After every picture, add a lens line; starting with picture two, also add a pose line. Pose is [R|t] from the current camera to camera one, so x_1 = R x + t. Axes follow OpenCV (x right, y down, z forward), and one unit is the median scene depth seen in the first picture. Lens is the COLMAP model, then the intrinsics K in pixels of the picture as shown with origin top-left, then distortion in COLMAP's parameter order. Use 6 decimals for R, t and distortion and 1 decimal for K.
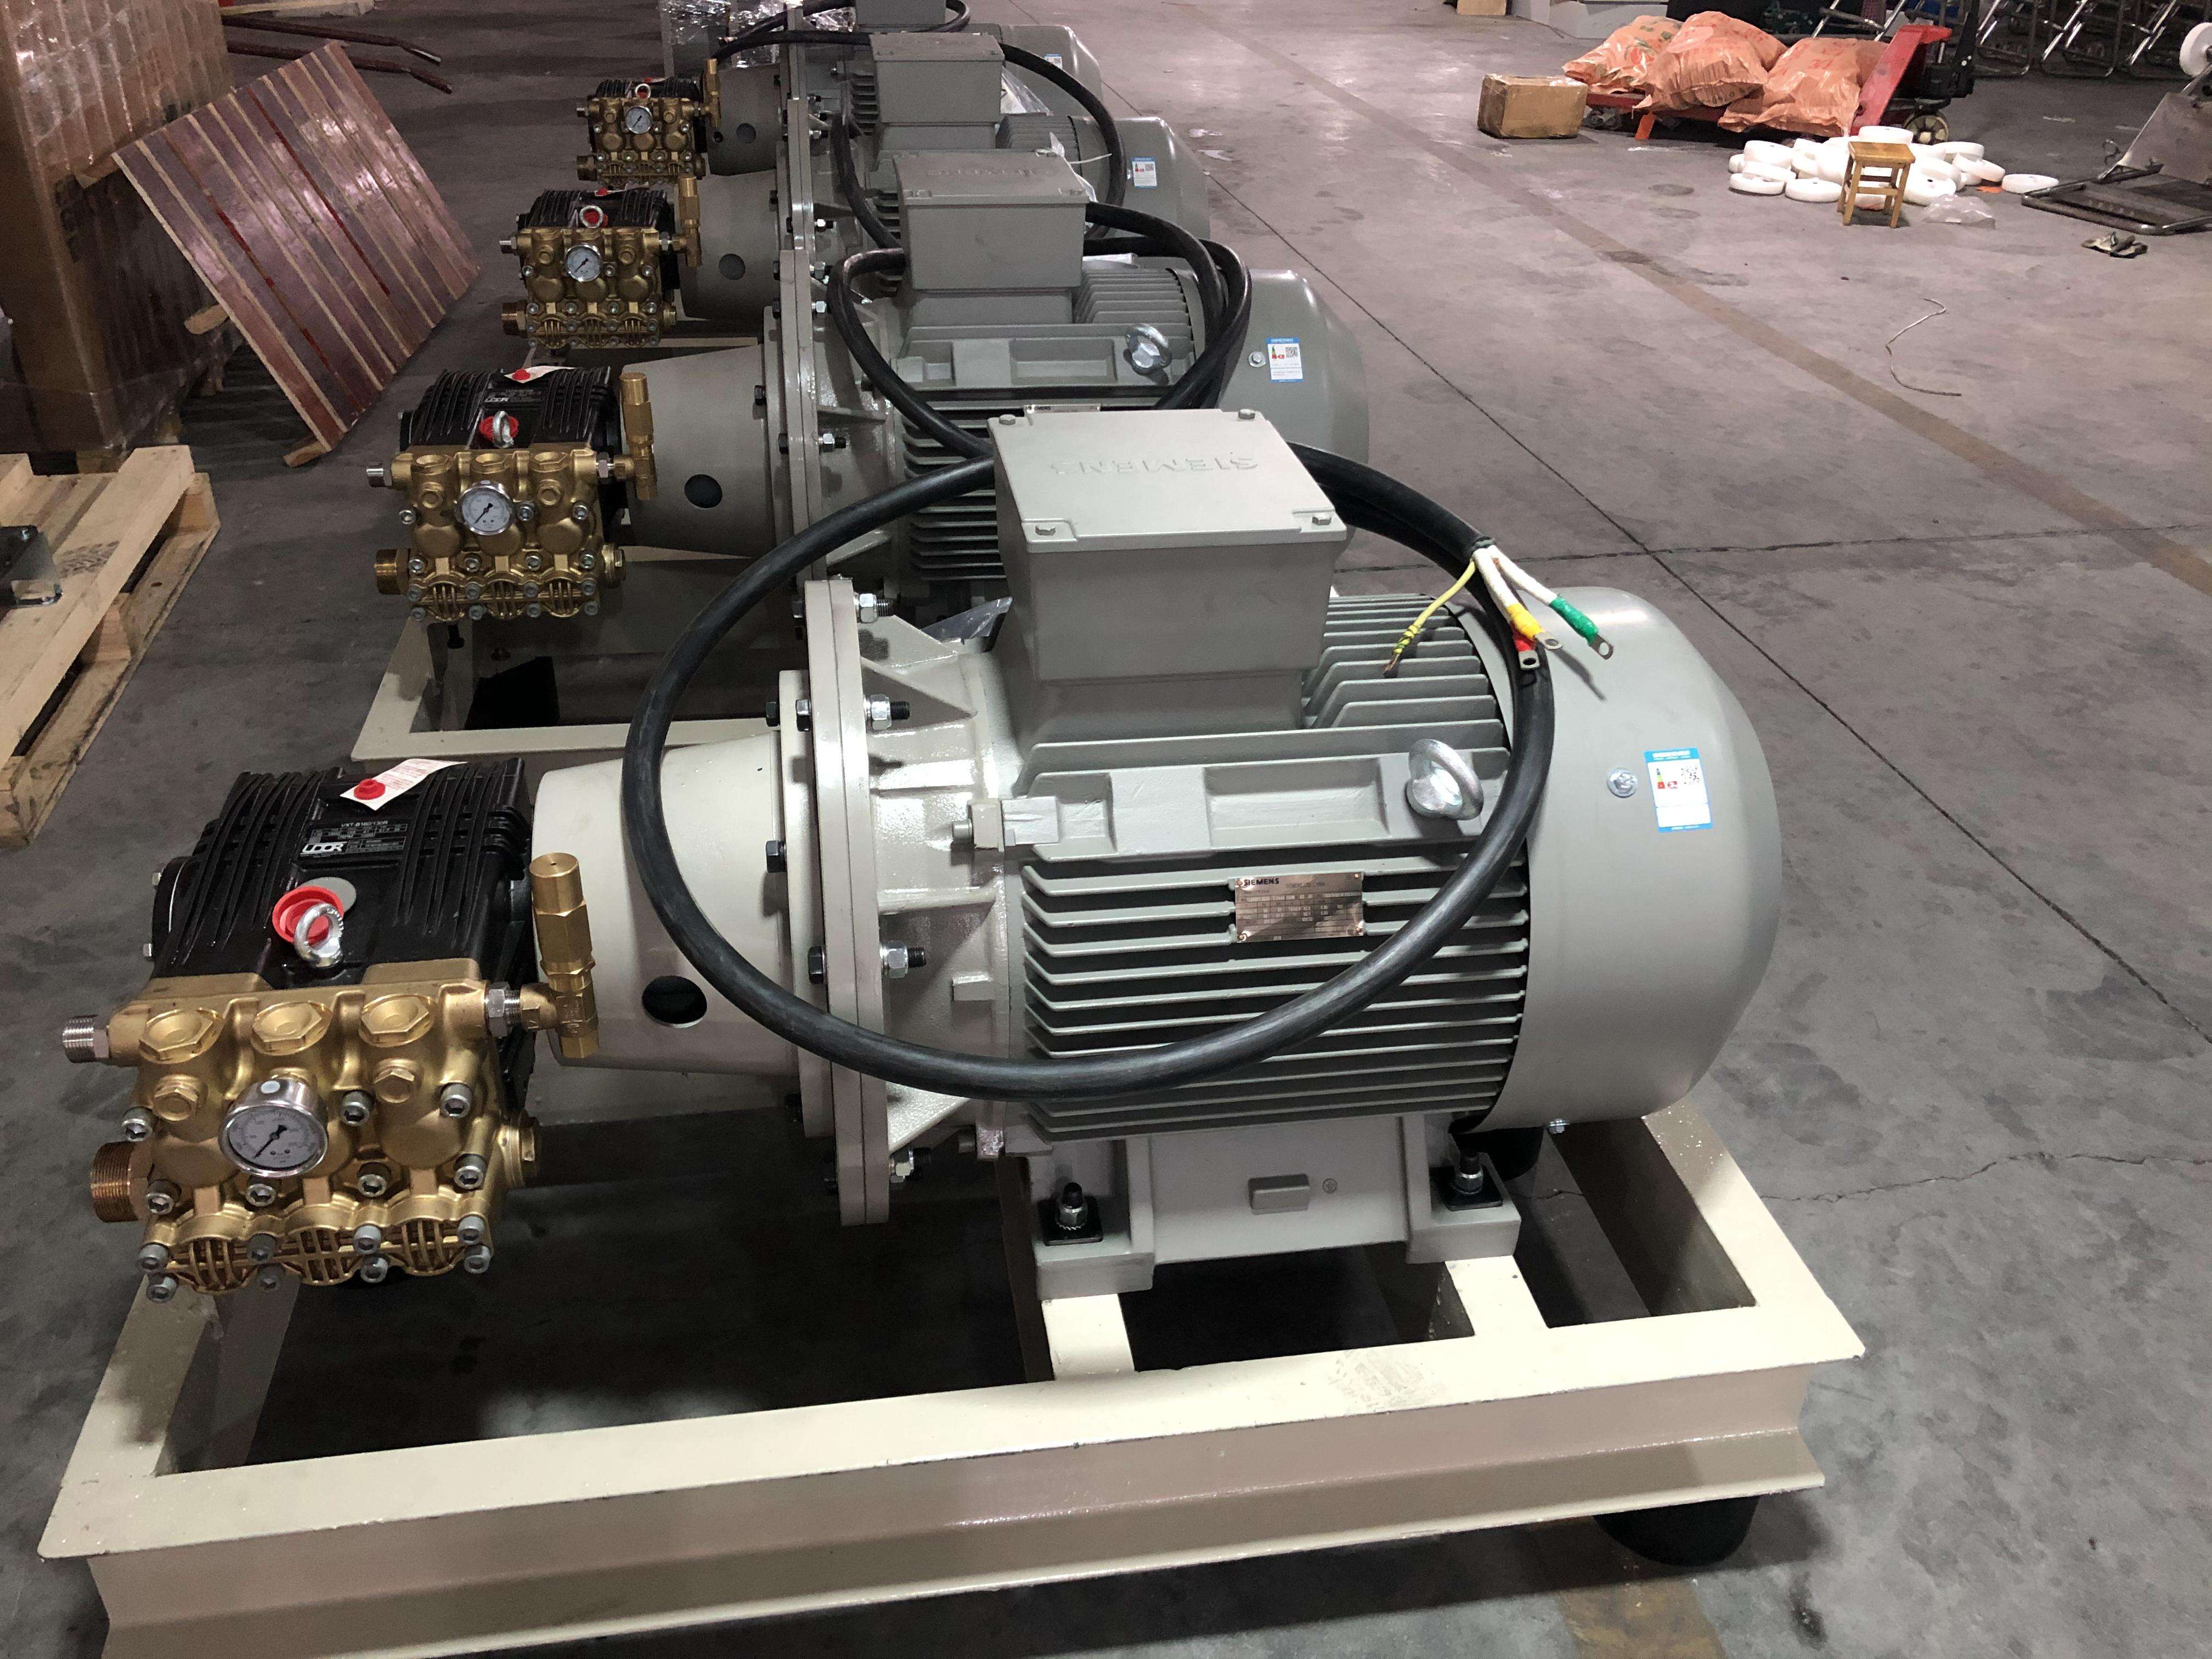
lens RADIAL K [[1804.7, 0, 1099.4], [0, 1804.7, 852.3], [0, 0, 1]] dist [0.013686, 0.002027]
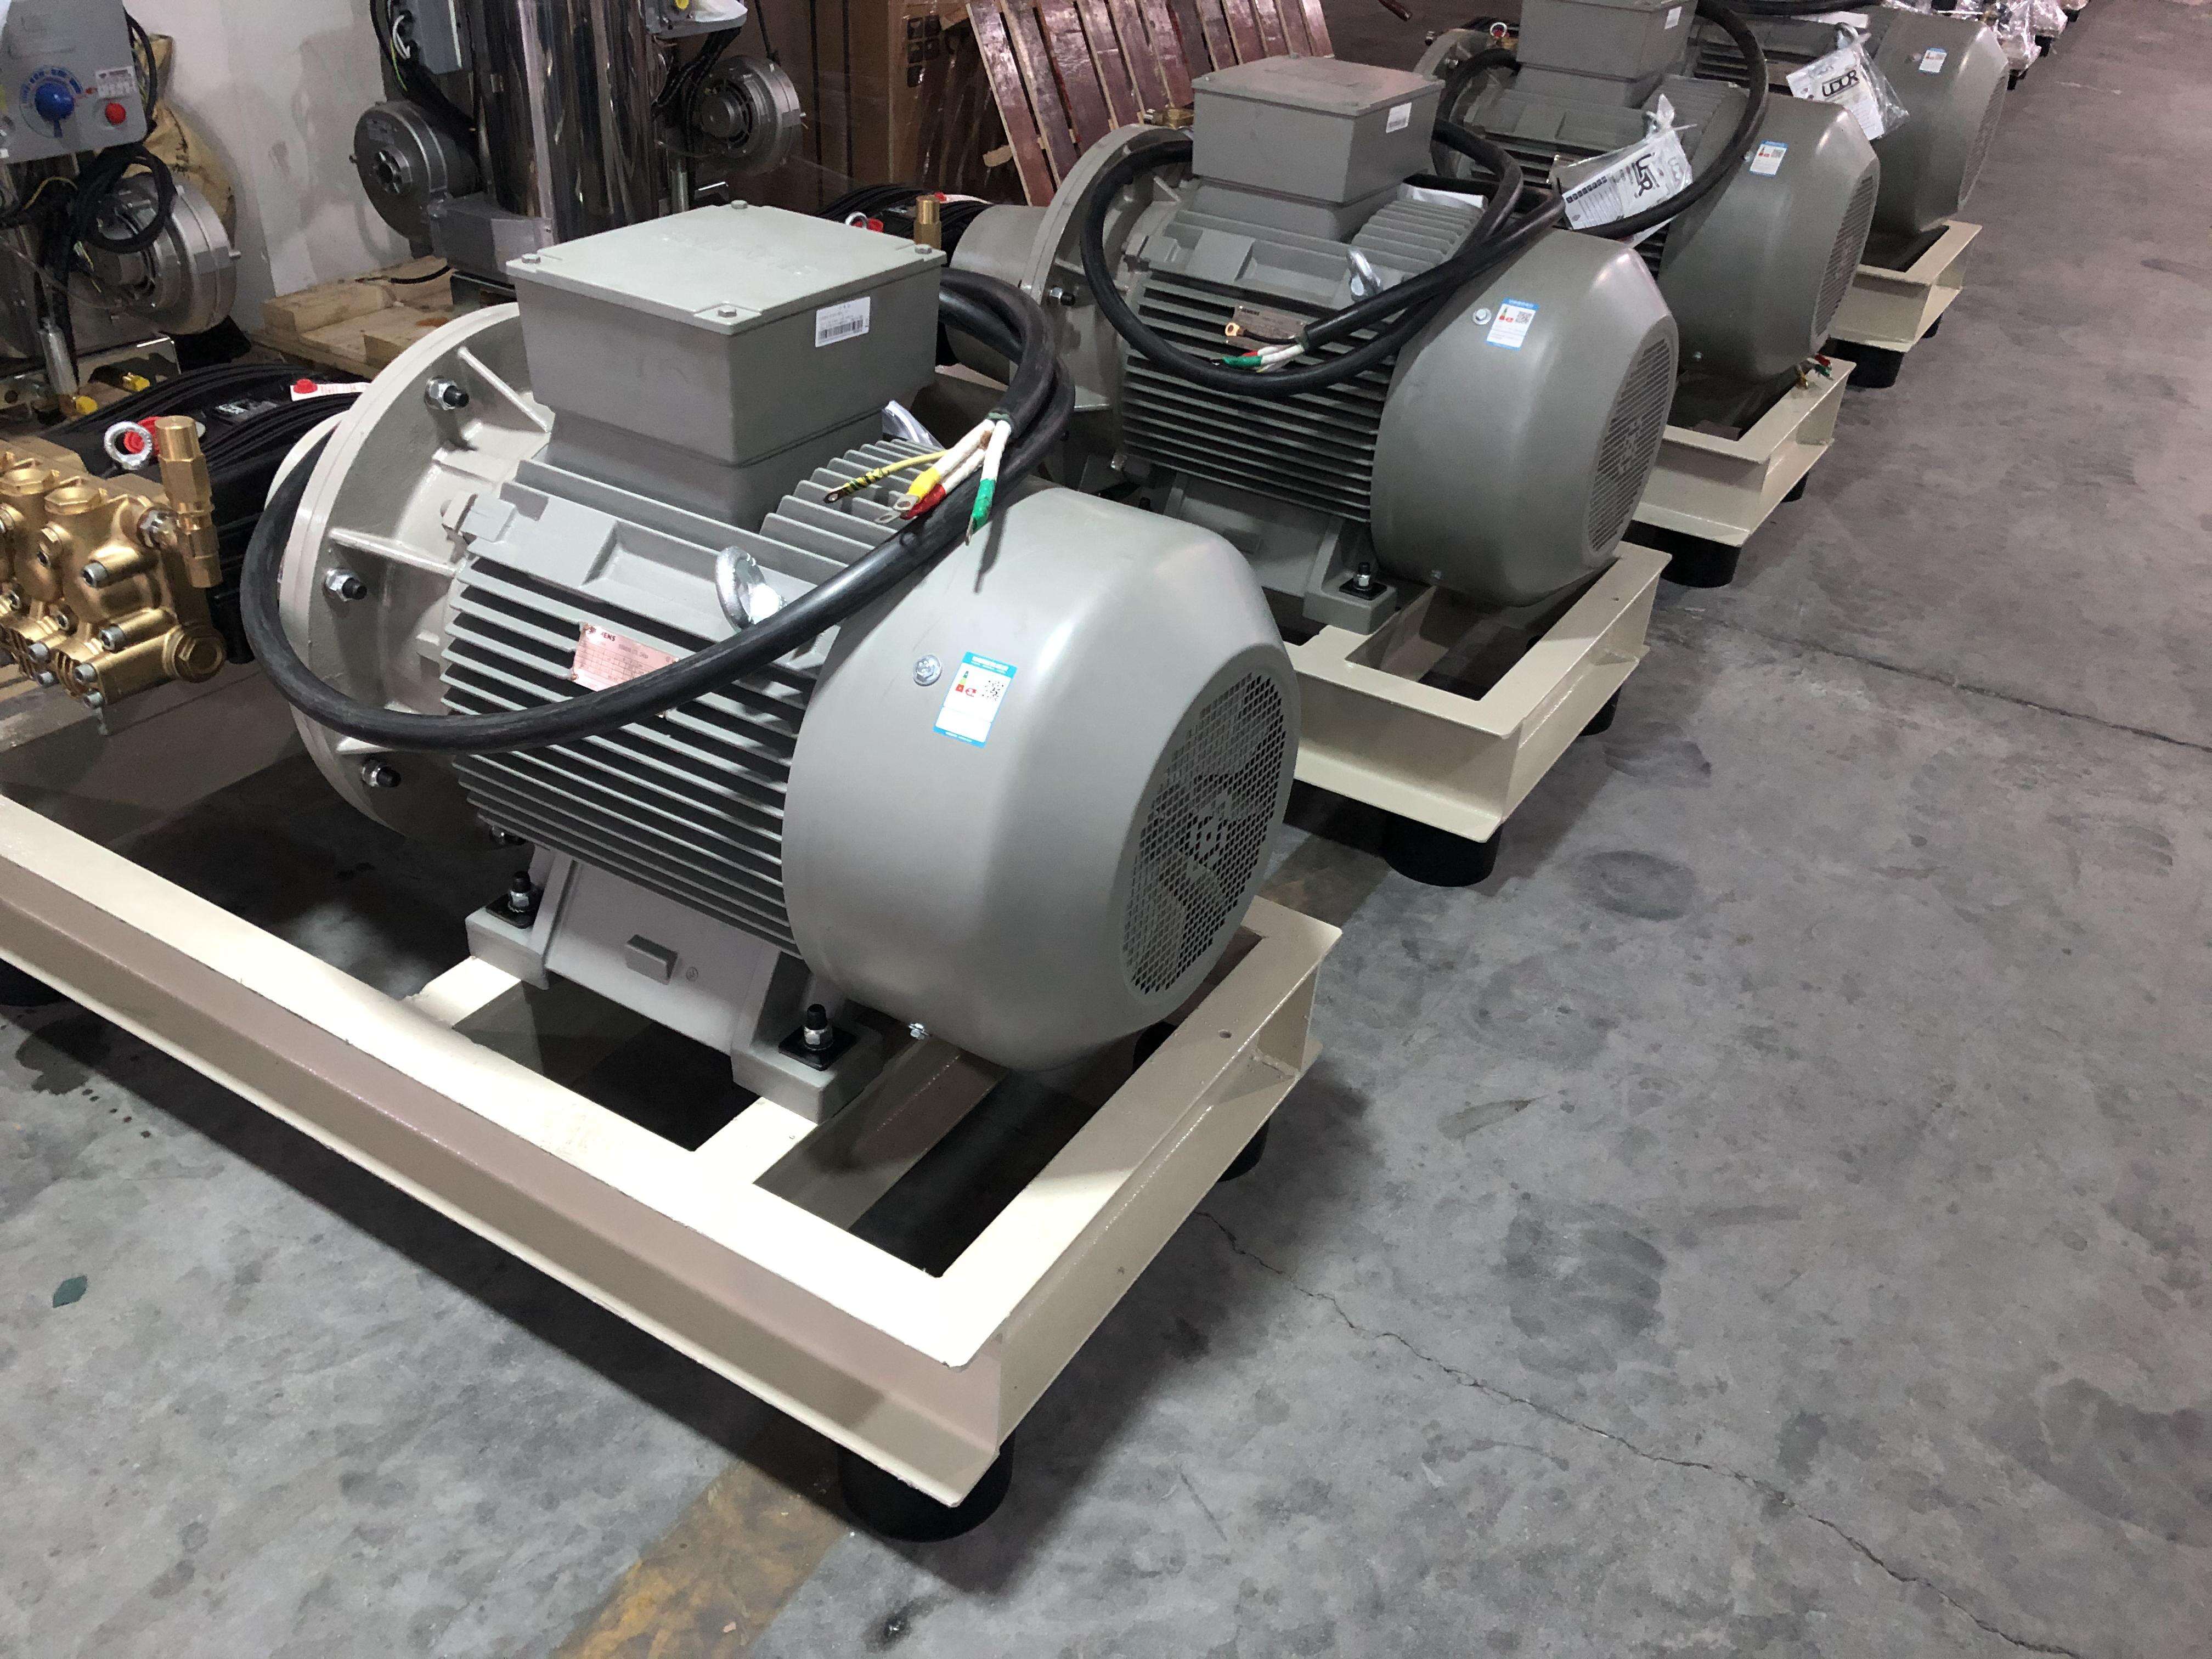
lens RADIAL K [[1804.7, 0, 1099.4], [0, 1804.7, 852.3], [0, 0, 1]] dist [0.013686, 0.002027]
pose [[0.761363, 0.373729, -0.529768, 0.555518], [-0.372682, 0.920922, 0.114067, -0.057388], [0.530504, 0.110589, 0.840437, 0.163342]]
